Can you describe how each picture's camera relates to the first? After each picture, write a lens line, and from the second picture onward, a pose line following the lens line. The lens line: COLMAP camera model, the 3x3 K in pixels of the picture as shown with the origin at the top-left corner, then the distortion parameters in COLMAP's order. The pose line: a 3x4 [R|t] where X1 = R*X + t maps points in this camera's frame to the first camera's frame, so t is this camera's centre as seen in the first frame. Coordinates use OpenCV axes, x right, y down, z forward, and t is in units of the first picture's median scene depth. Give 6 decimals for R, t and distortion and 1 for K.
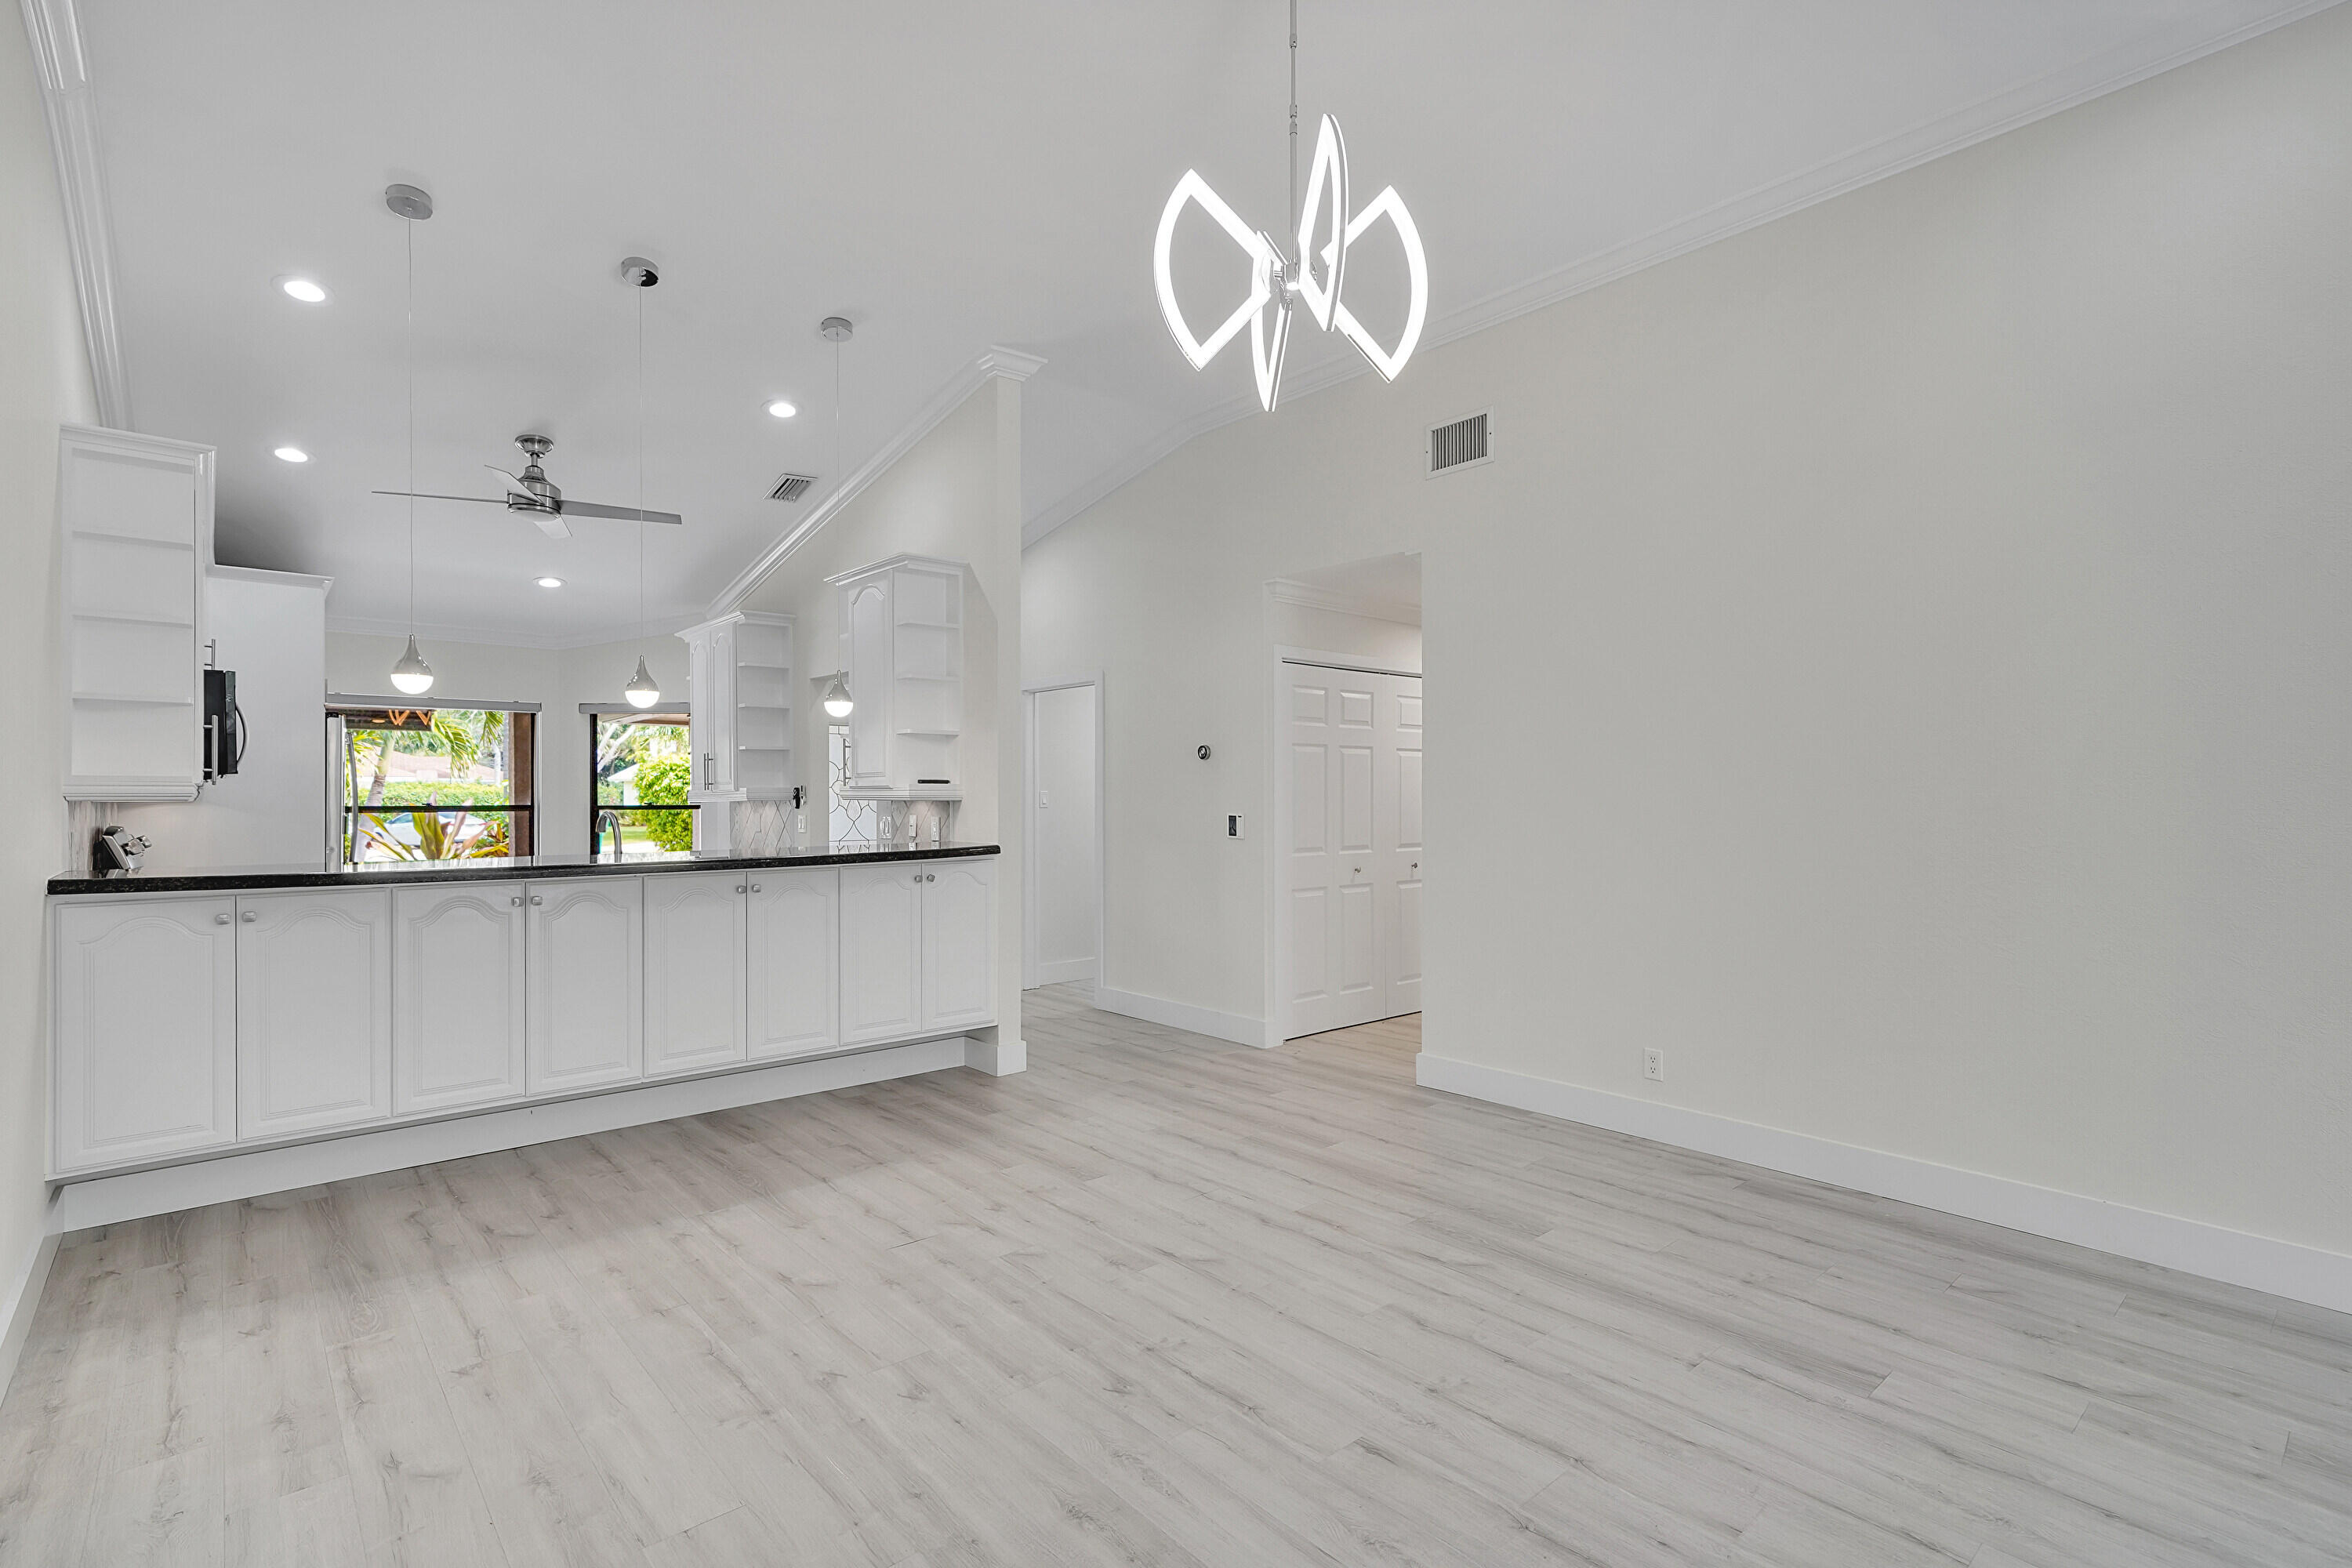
lens RADIAL K [[1086.5, 0, 1172.8], [0, 1086.5, 791.7], [0, 0, 1]] dist [0.009761, 0.003775]
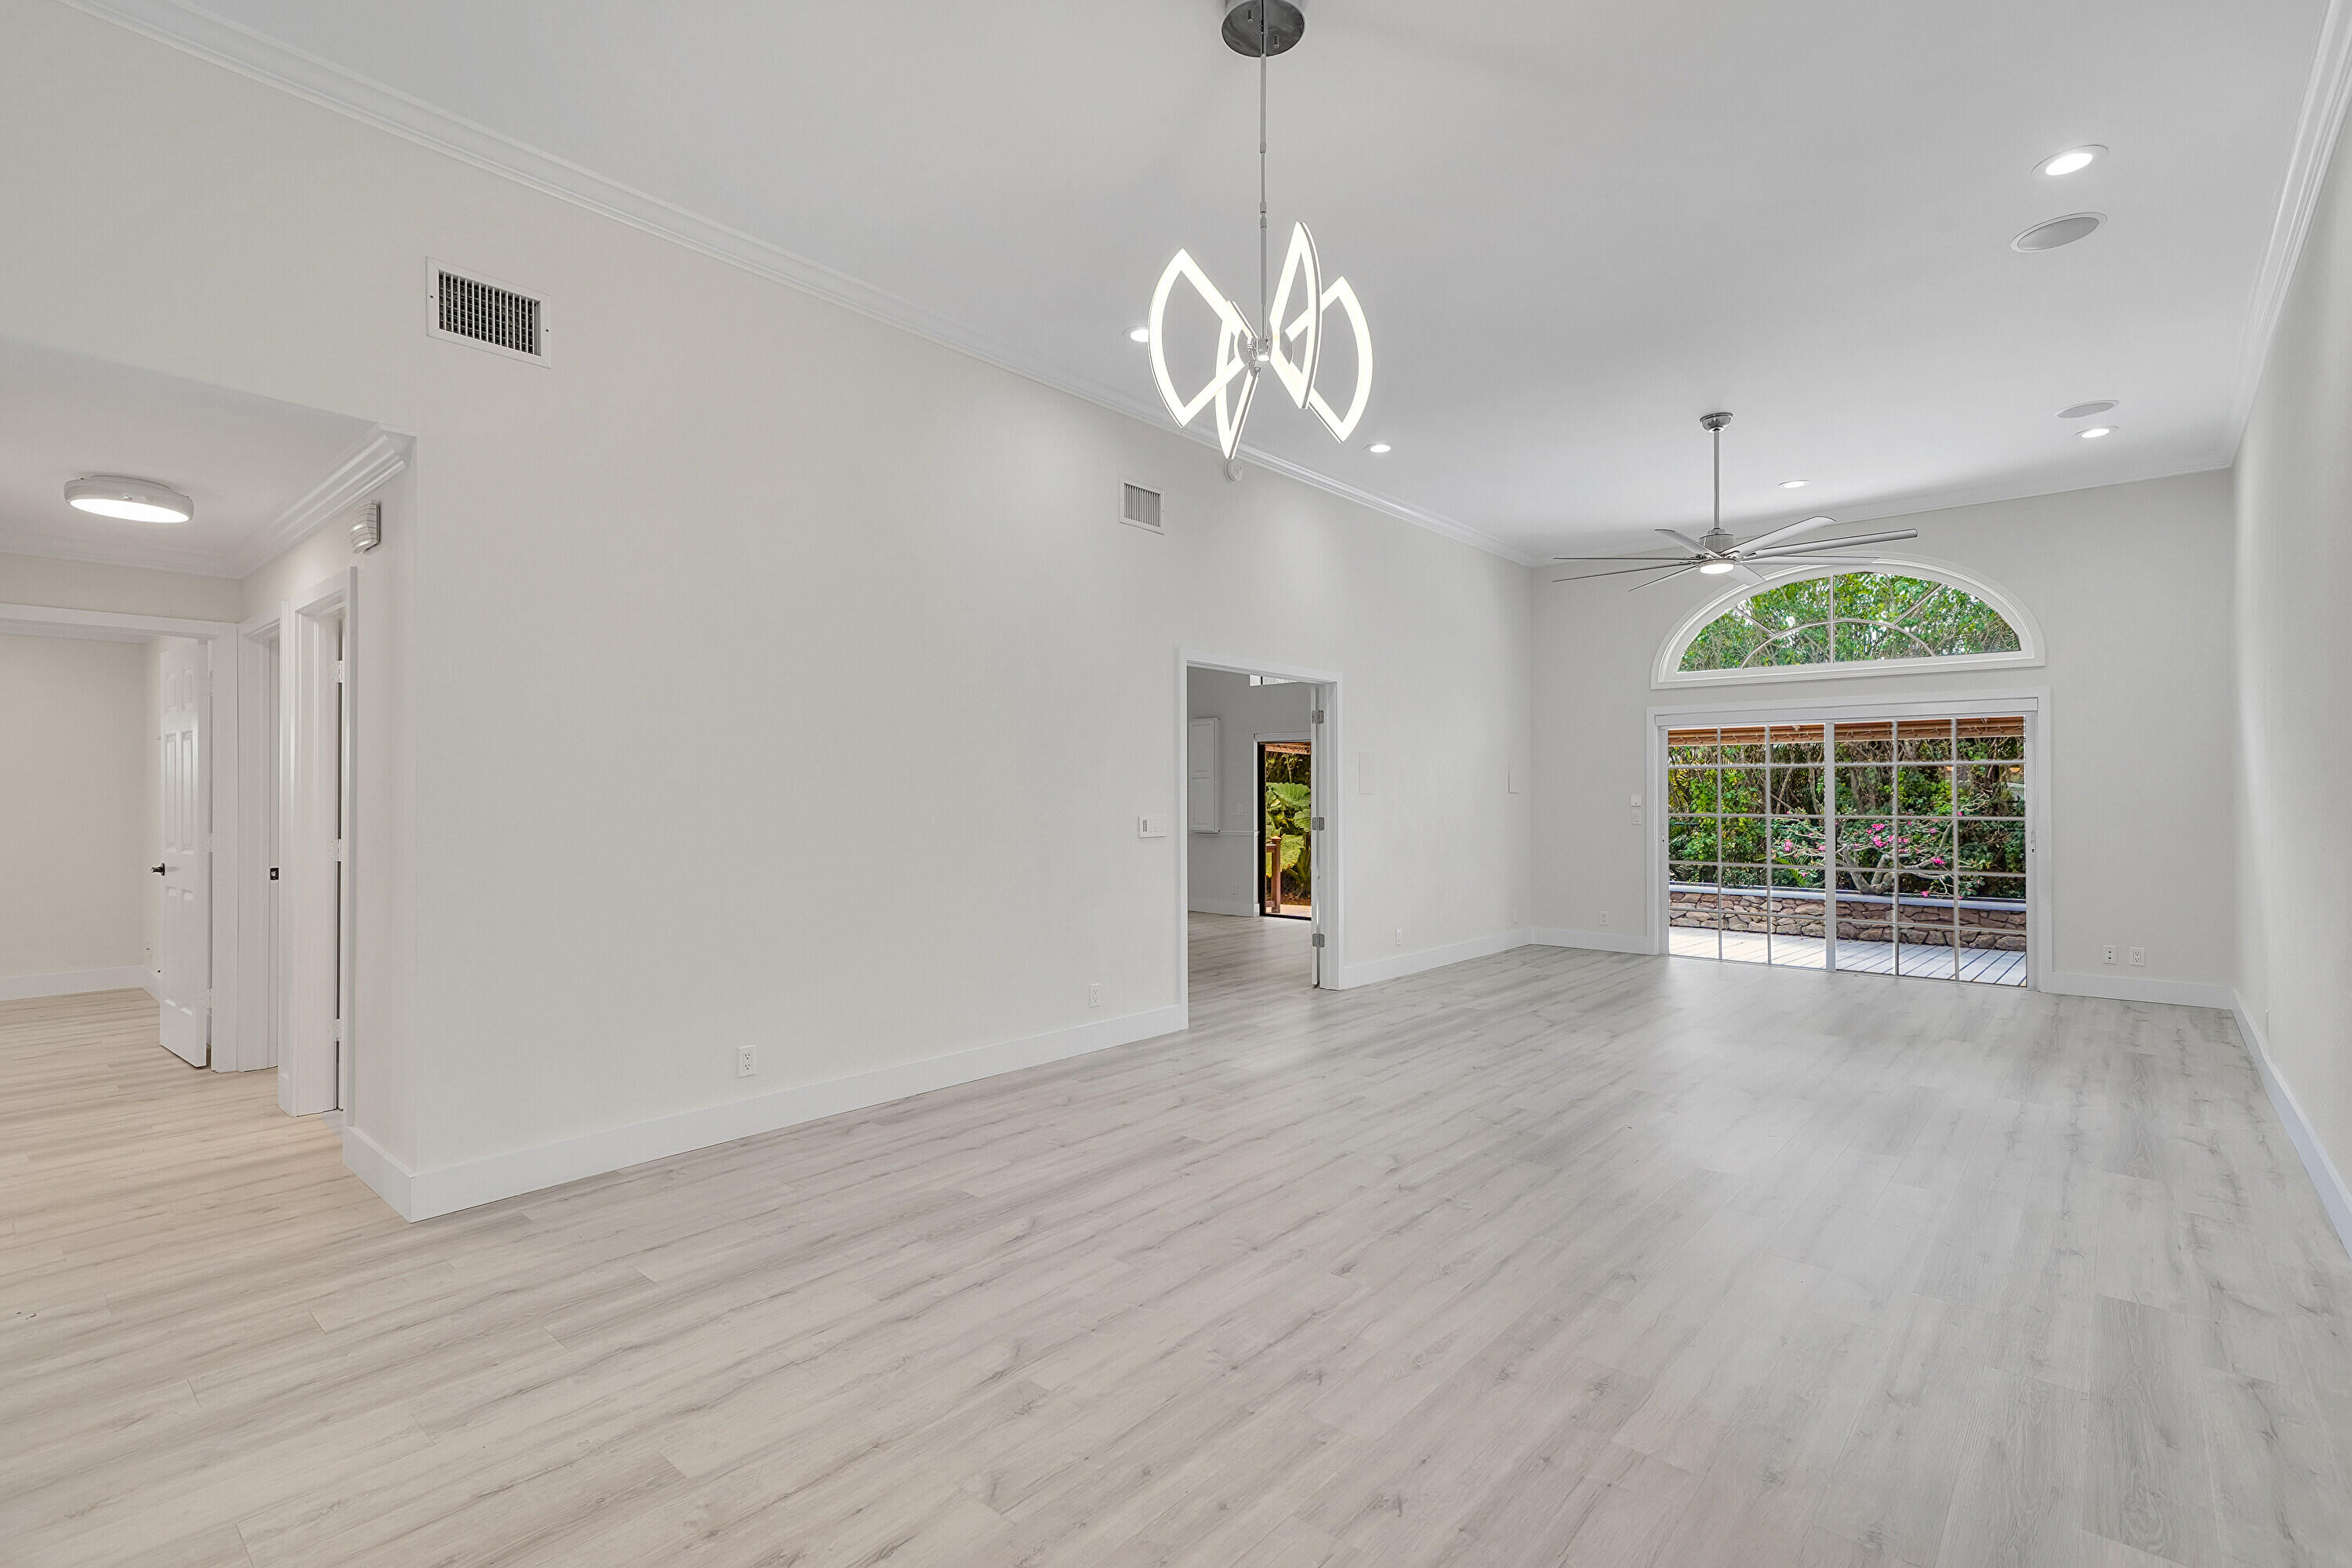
lens RADIAL K [[1086.5, 0, 1171.9], [0, 1086.5, 785.9], [0, 0, 1]] dist [0.009761, 0.003775]
pose [[-0.134690, 0.009441, 0.990843, -0.757471], [-0.004493, 0.999939, -0.010138, 0.004802], [-0.990878, -0.005817, -0.134639, 0.921953]]
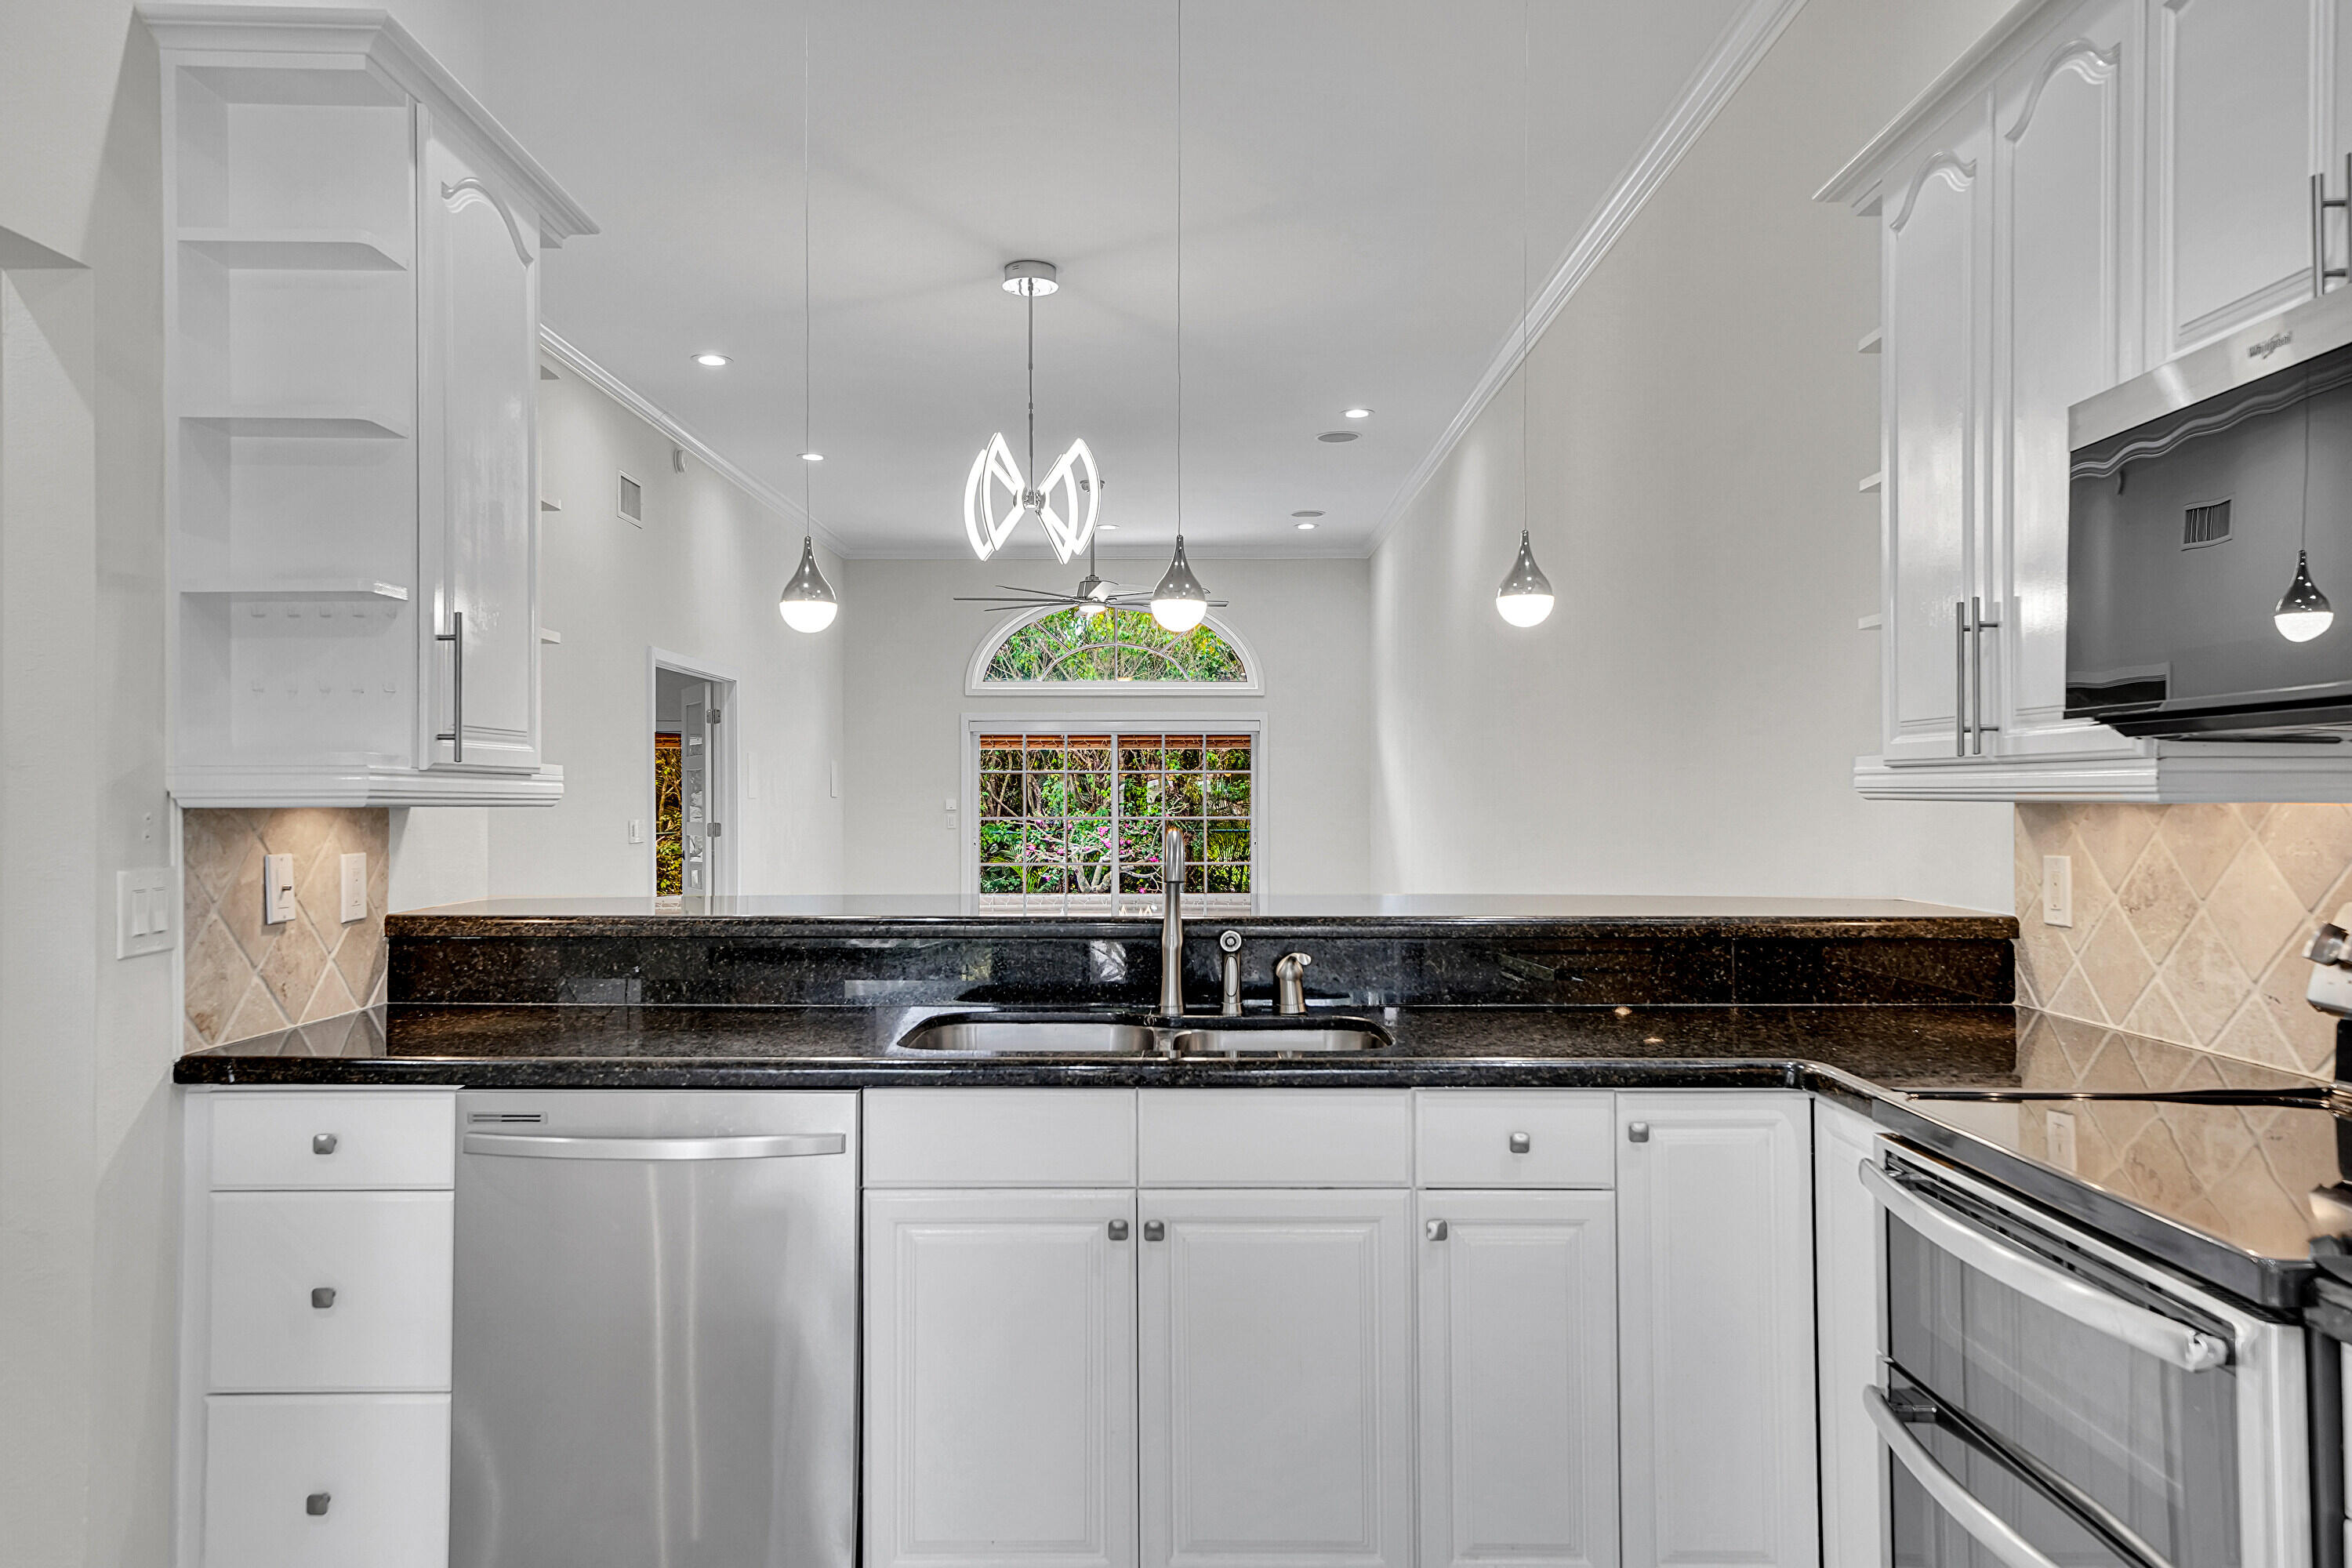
lens RADIAL K [[1584.8, 0, 1185.6], [0, 1584.8, 777.2], [0, 0, 1]] dist [0.078069, 0.001351]
pose [[-0.755540, 0.013438, 0.654964, -1.288177], [0.001978, 0.999832, -0.018231, 0.013991], [-0.655099, -0.012479, -0.755440, 2.036998]]
